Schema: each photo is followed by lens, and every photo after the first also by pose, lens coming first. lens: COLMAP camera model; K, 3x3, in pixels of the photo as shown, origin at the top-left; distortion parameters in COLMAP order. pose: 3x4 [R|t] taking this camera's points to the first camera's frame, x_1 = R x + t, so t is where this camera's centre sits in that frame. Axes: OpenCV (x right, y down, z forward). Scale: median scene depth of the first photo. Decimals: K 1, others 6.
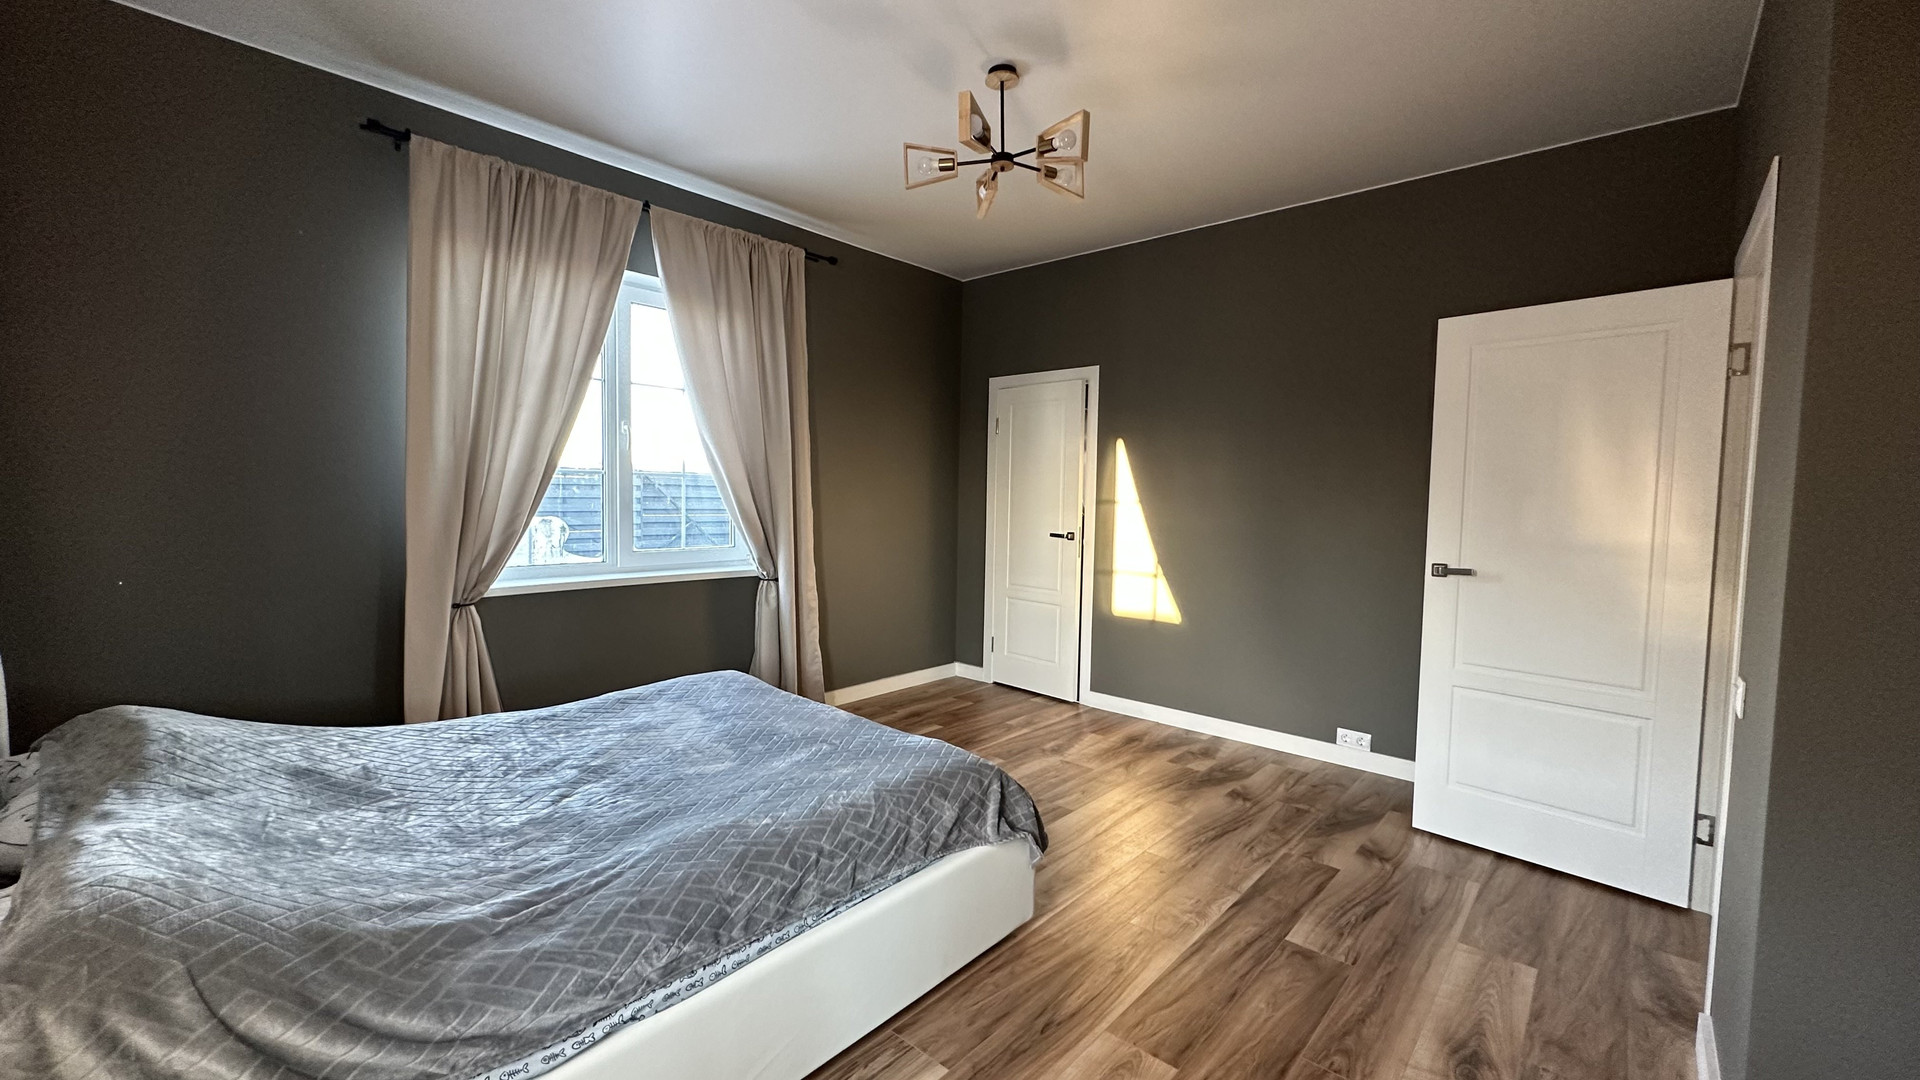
lens RADIAL K [[764.7, 0, 960.0], [0, 764.7, 540.0], [0, 0, 1]] dist [0.000808, -0.000195]
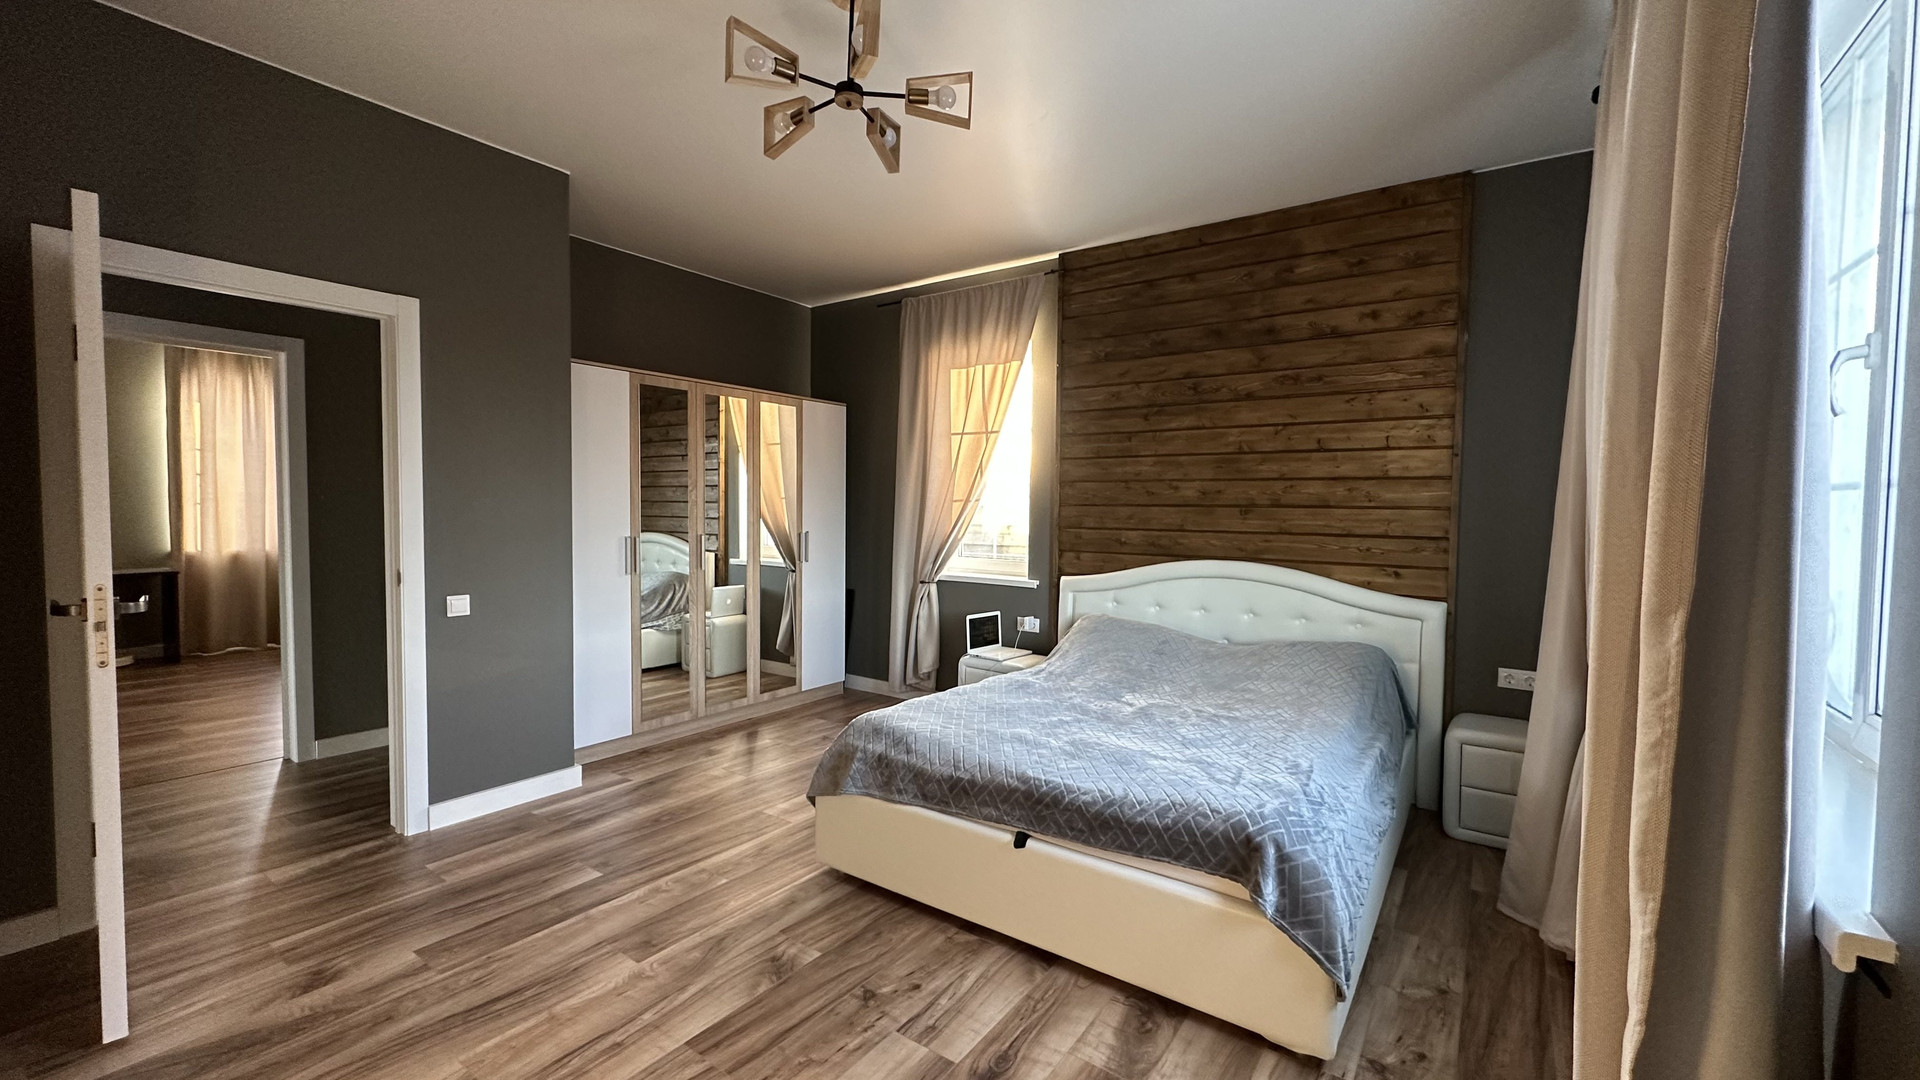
lens RADIAL K [[764.7, 0, 960.0], [0, 764.7, 540.0], [0, 0, 1]] dist [0.000808, -0.000195]
pose [[-0.993580, -0.027594, -0.109715, 0.014711], [-0.039108, 0.993786, 0.104212, -0.119054], [0.106158, 0.107834, -0.988485, 1.808670]]
